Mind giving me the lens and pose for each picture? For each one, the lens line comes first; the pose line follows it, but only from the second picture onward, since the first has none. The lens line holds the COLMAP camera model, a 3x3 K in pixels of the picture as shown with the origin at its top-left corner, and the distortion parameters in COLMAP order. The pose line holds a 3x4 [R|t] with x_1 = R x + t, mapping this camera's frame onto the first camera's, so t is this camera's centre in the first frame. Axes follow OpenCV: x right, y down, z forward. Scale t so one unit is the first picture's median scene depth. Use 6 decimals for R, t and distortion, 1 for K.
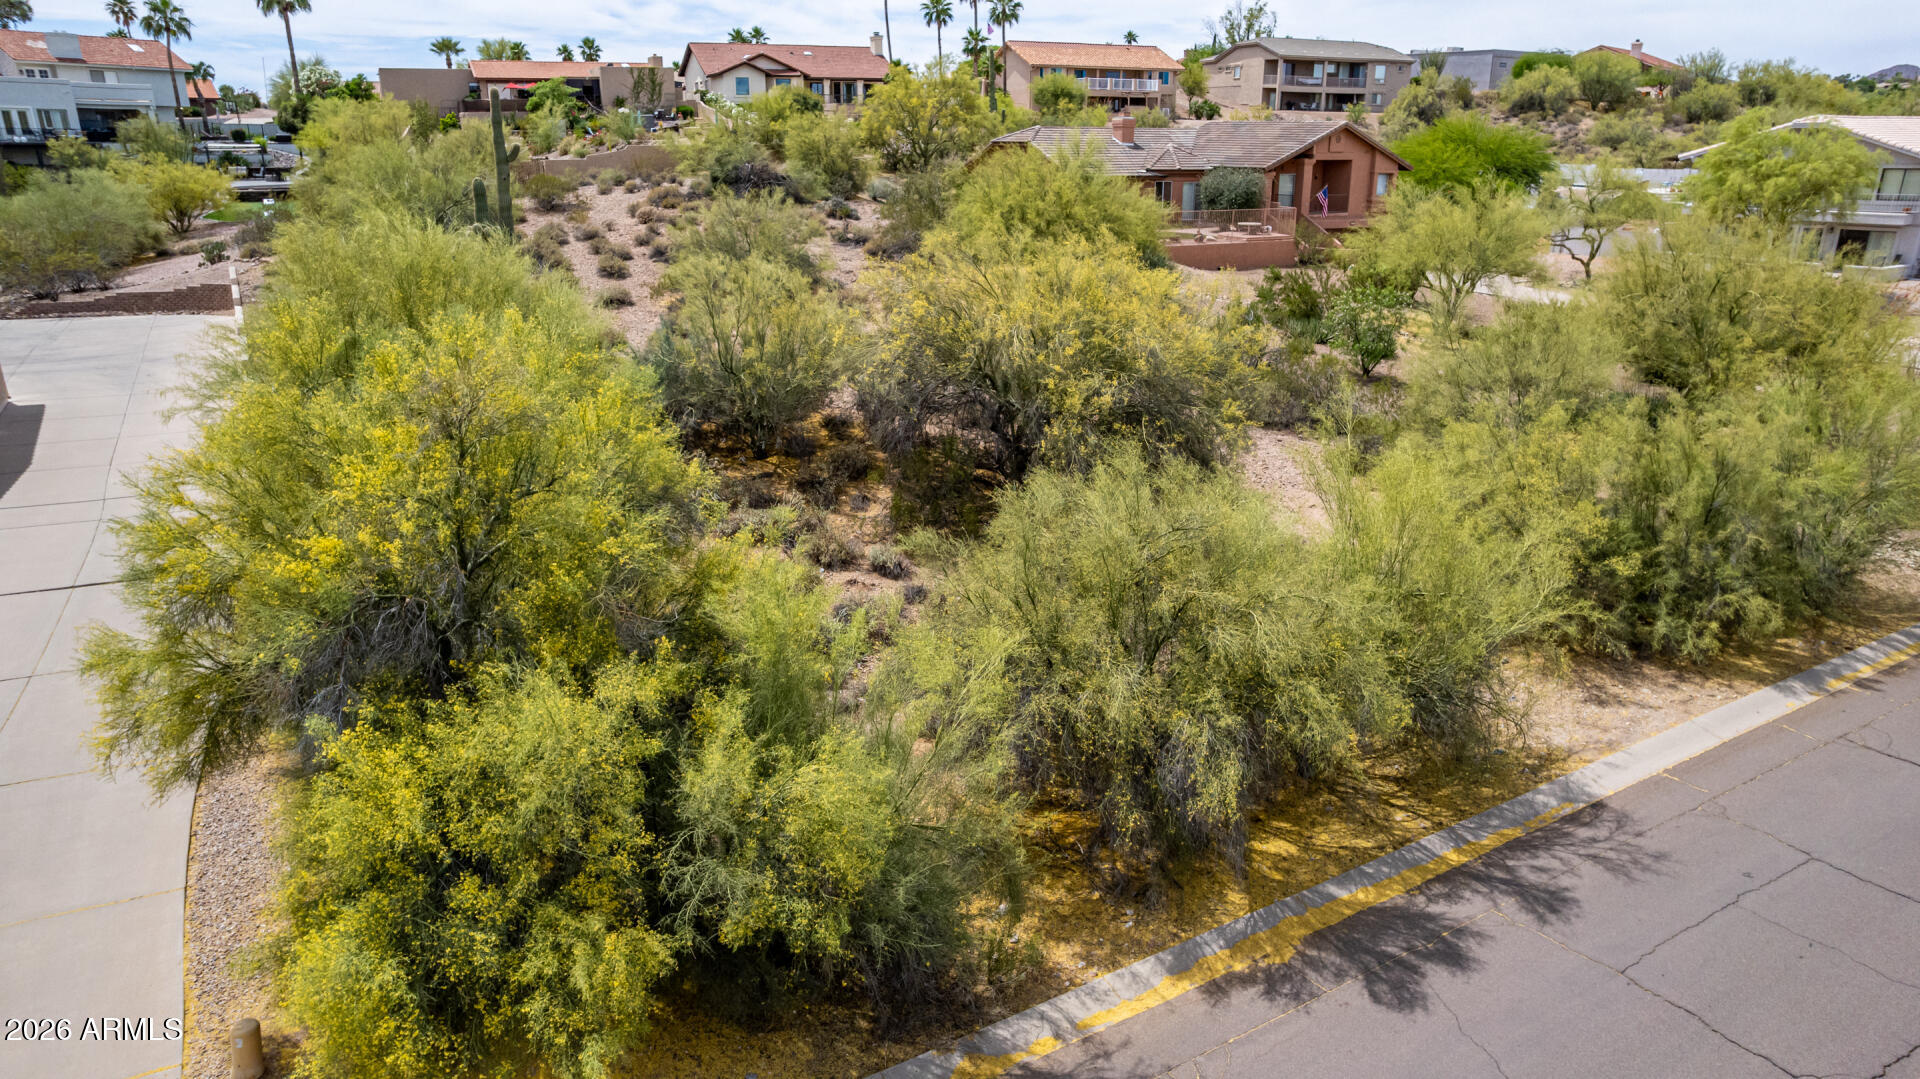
lens RADIAL K [[1230.9, 0, 964.5], [0, 1230.9, 544.8], [0, 0, 1]] dist [-0.089294, 0.084871]
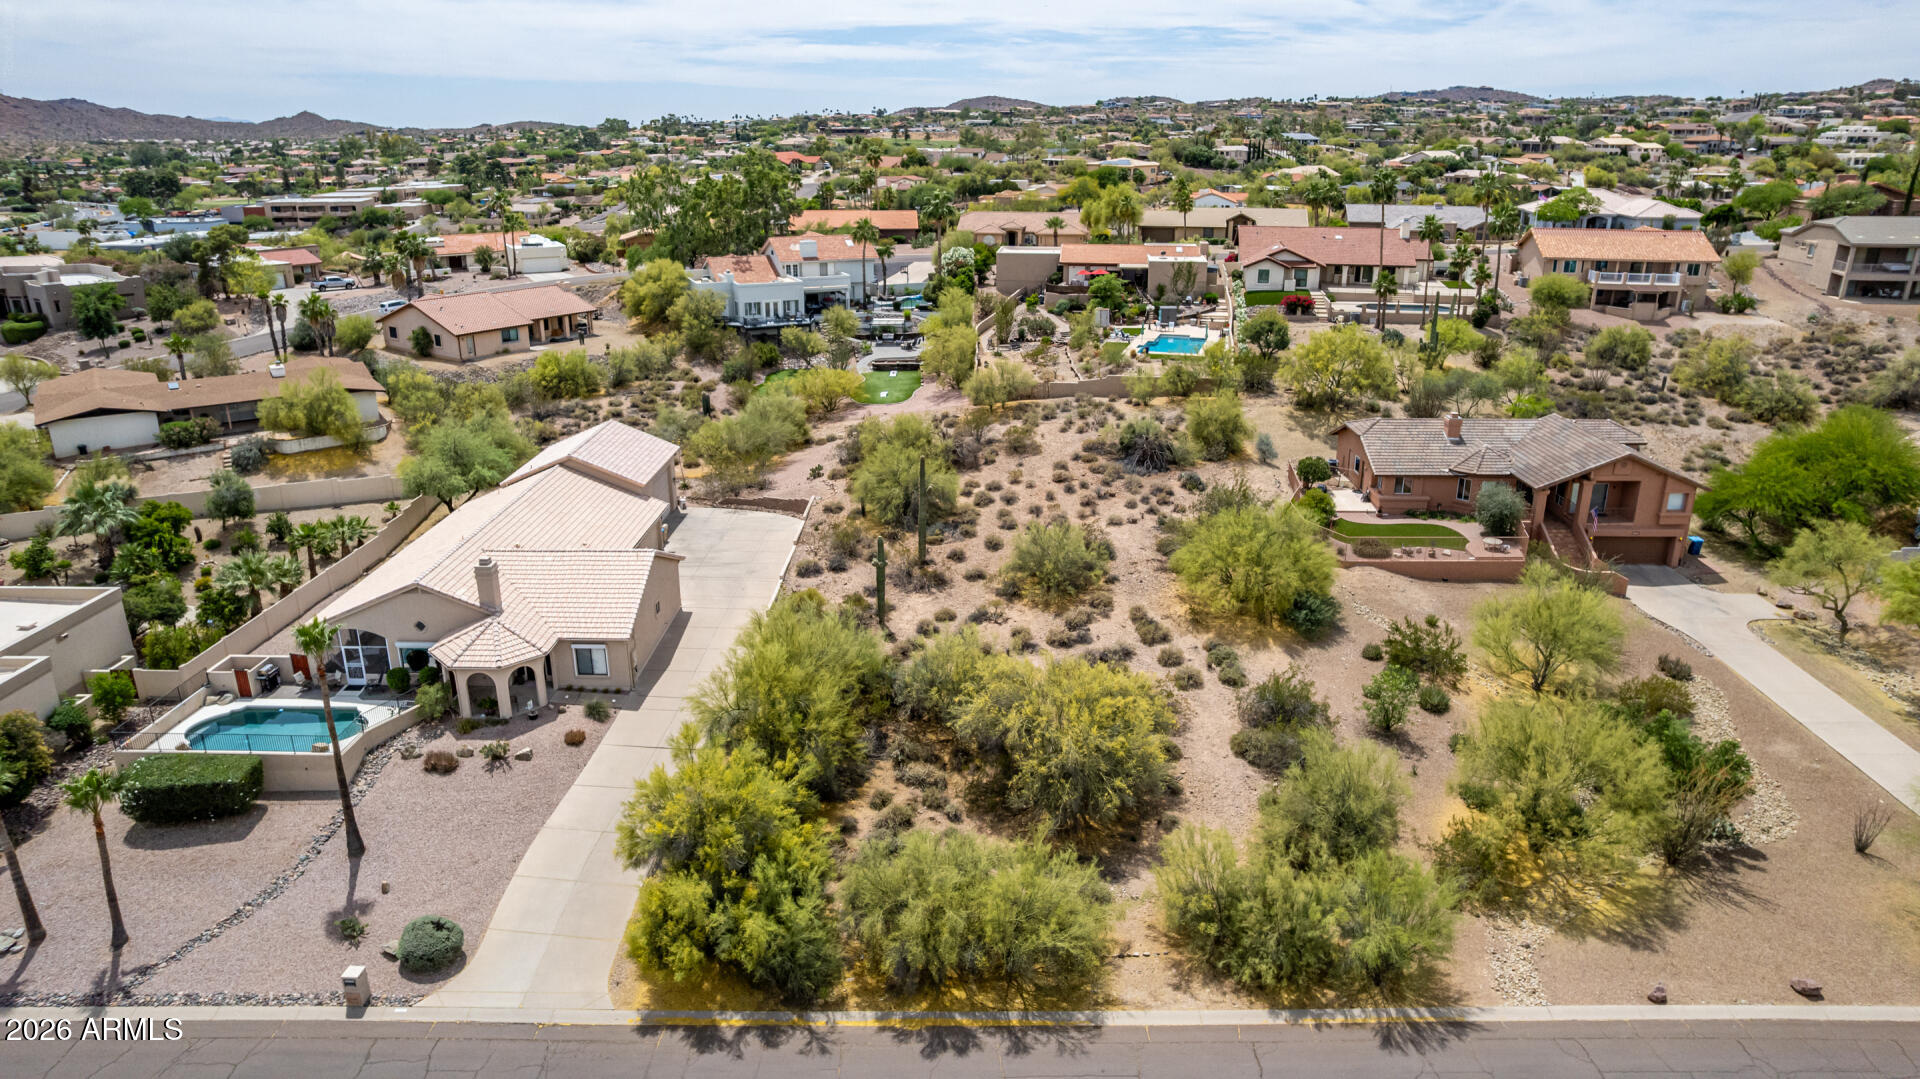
lens RADIAL K [[1226.7, 0, 967.0], [0, 1226.7, 551.1], [0, 0, 1]] dist [-0.071318, 0.061055]
pose [[0.852487, 0.172915, -0.493321, 1.383354], [-0.165916, 0.984413, 0.058335, -0.834997], [0.495719, 0.032120, 0.867889, -1.276100]]
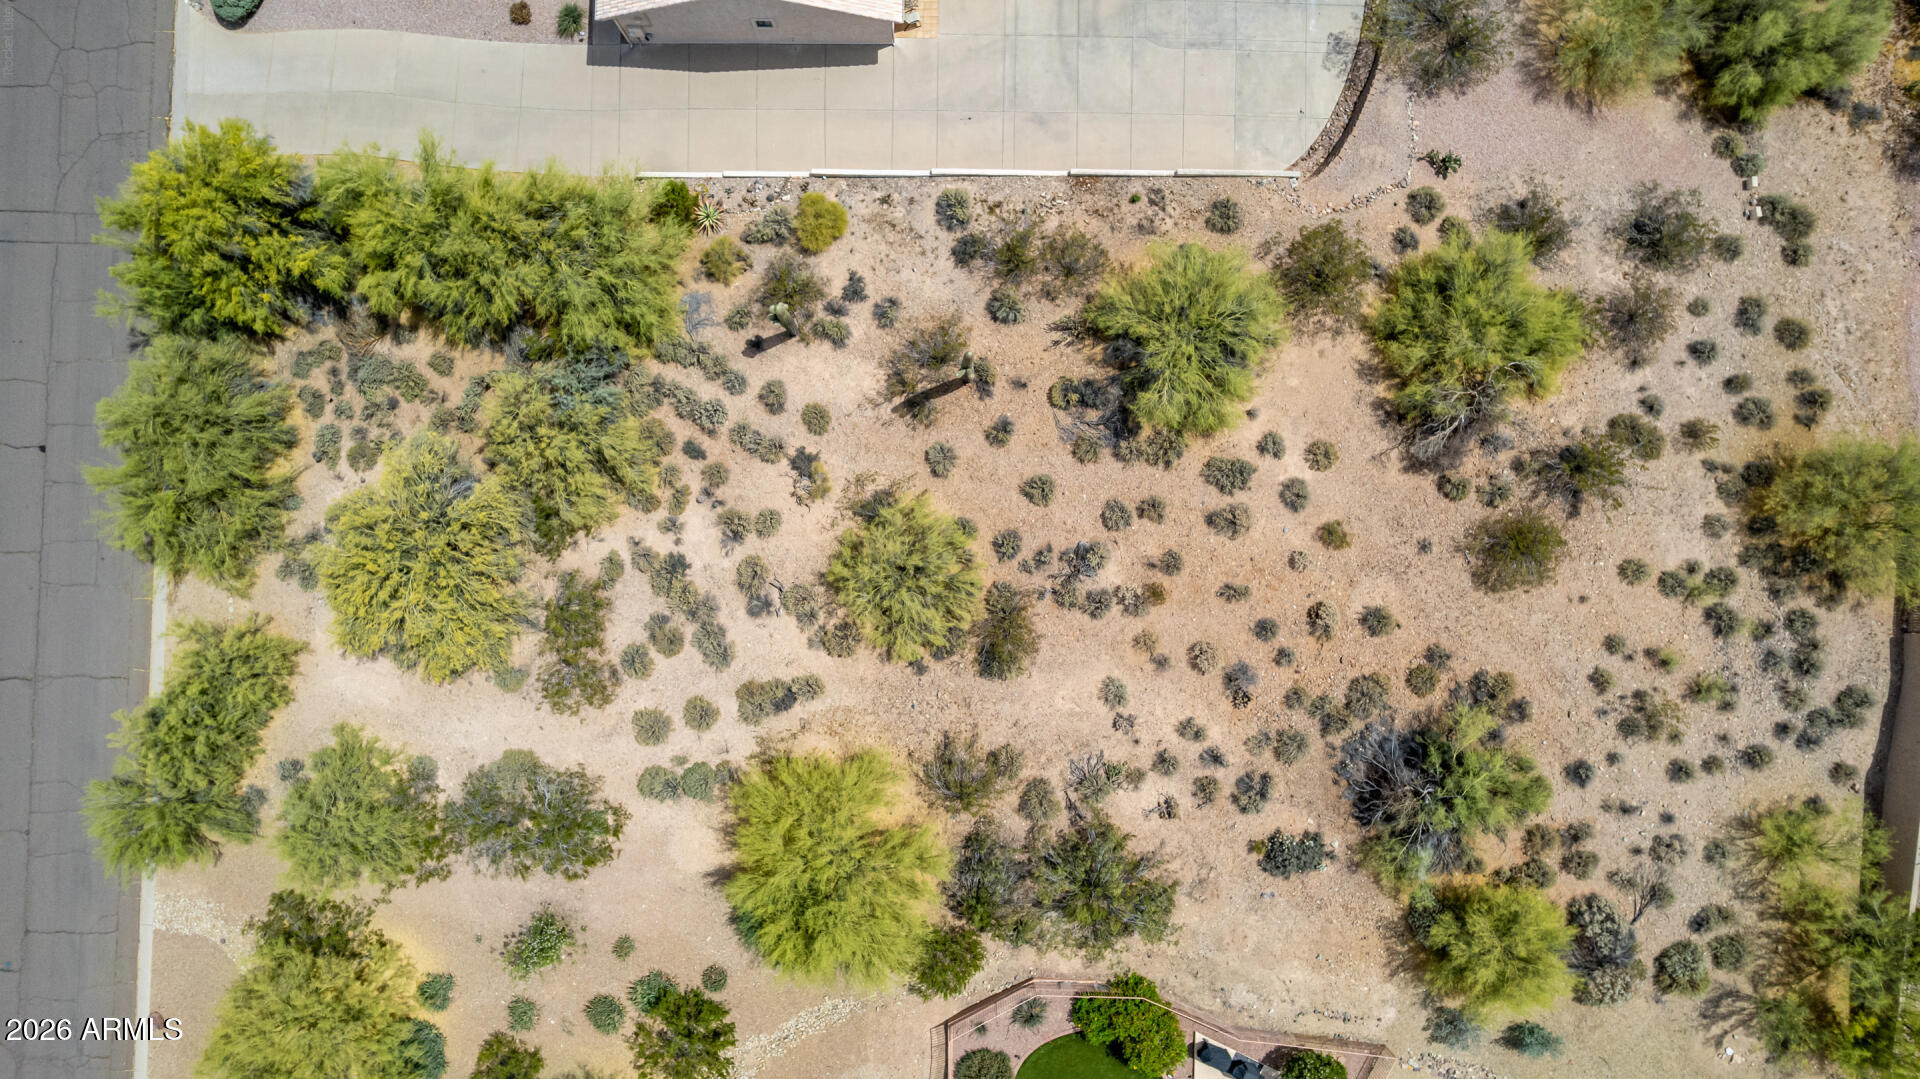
lens RADIAL K [[1226.7, 0, 967.0], [0, 1226.7, 551.1], [0, 0, 1]] dist [-0.071318, 0.061055]
pose [[-0.524643, 0.851308, -0.004884, -0.559669], [-0.269844, -0.160853, 0.949374, -3.297947], [0.807424, 0.499400, 0.314111, 1.765085]]
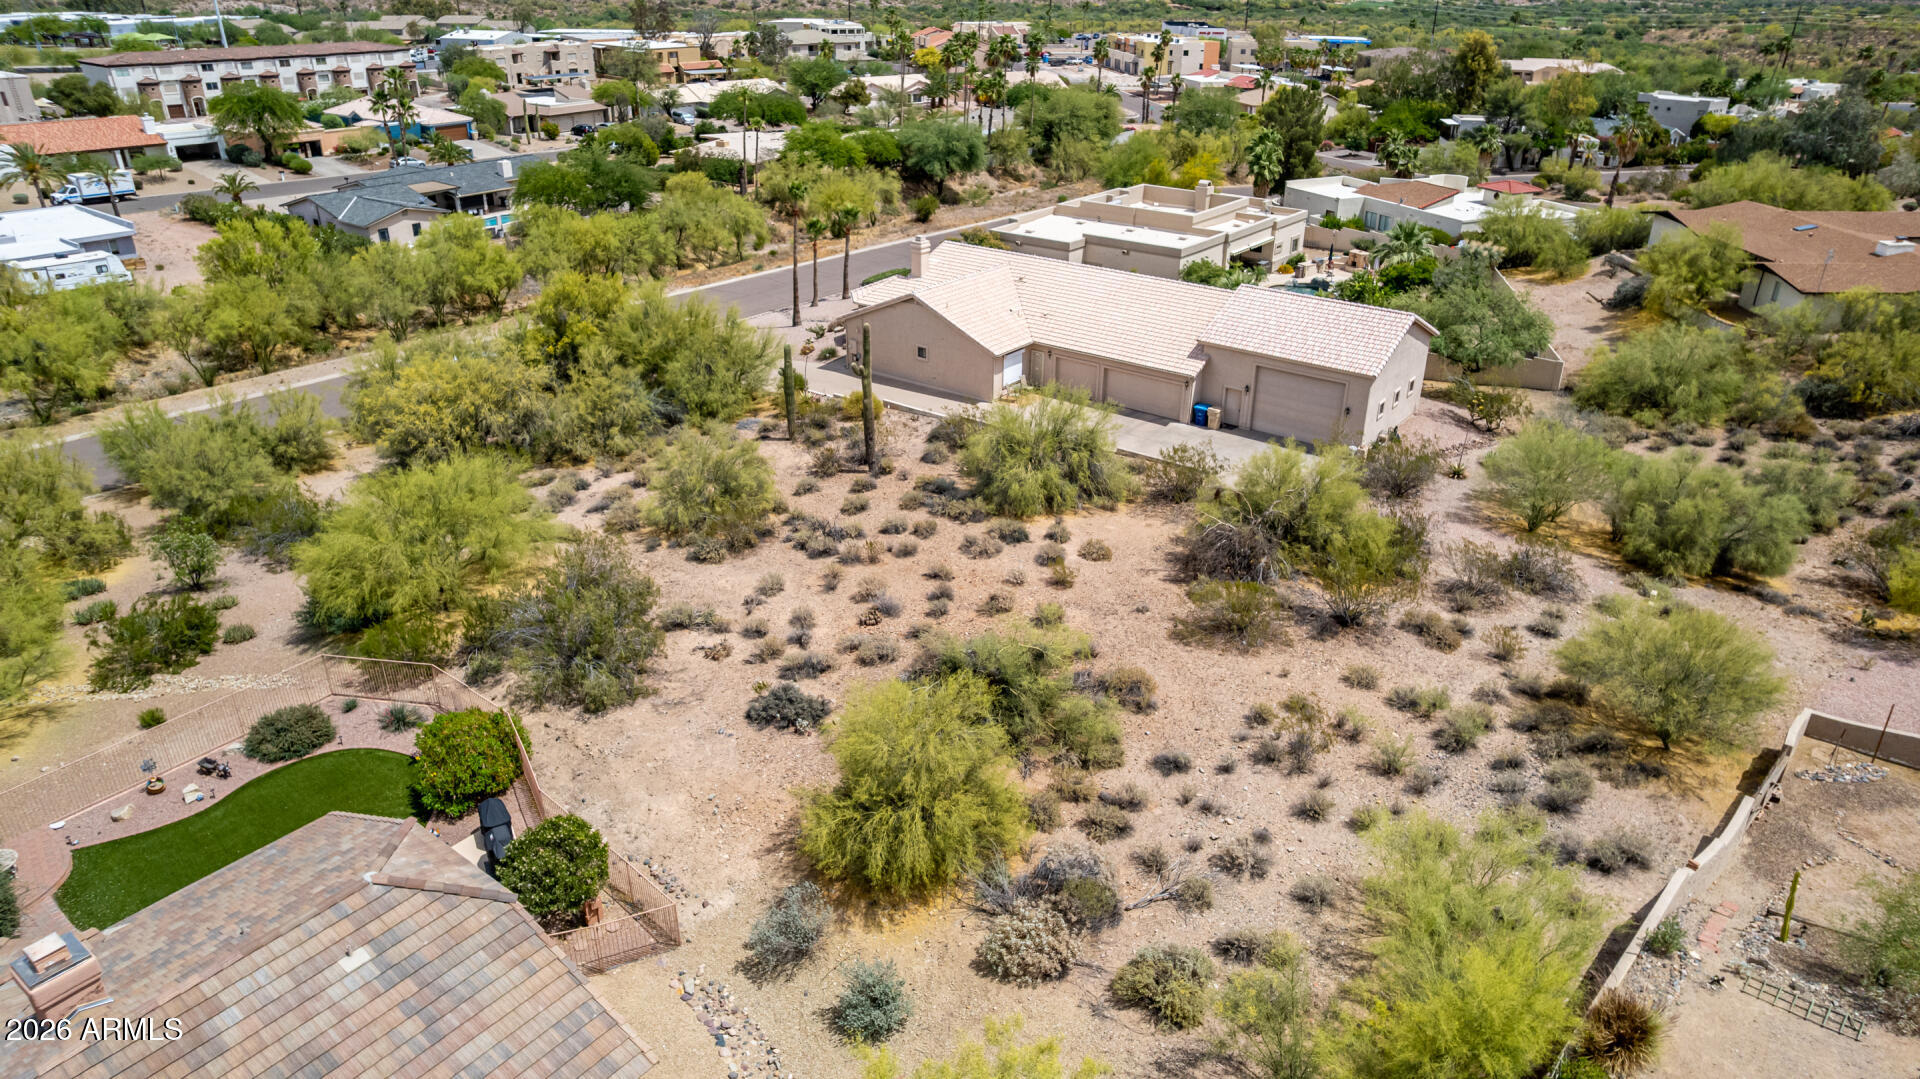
lens RADIAL K [[1230.9, 0, 964.5], [0, 1230.9, 544.8], [0, 0, 1]] dist [-0.089294, 0.084871]
pose [[-0.927033, 0.161548, -0.338396, 0.014331], [-0.123546, 0.720465, 0.682398, -2.669013], [0.354042, 0.674413, -0.647936, 4.867590]]
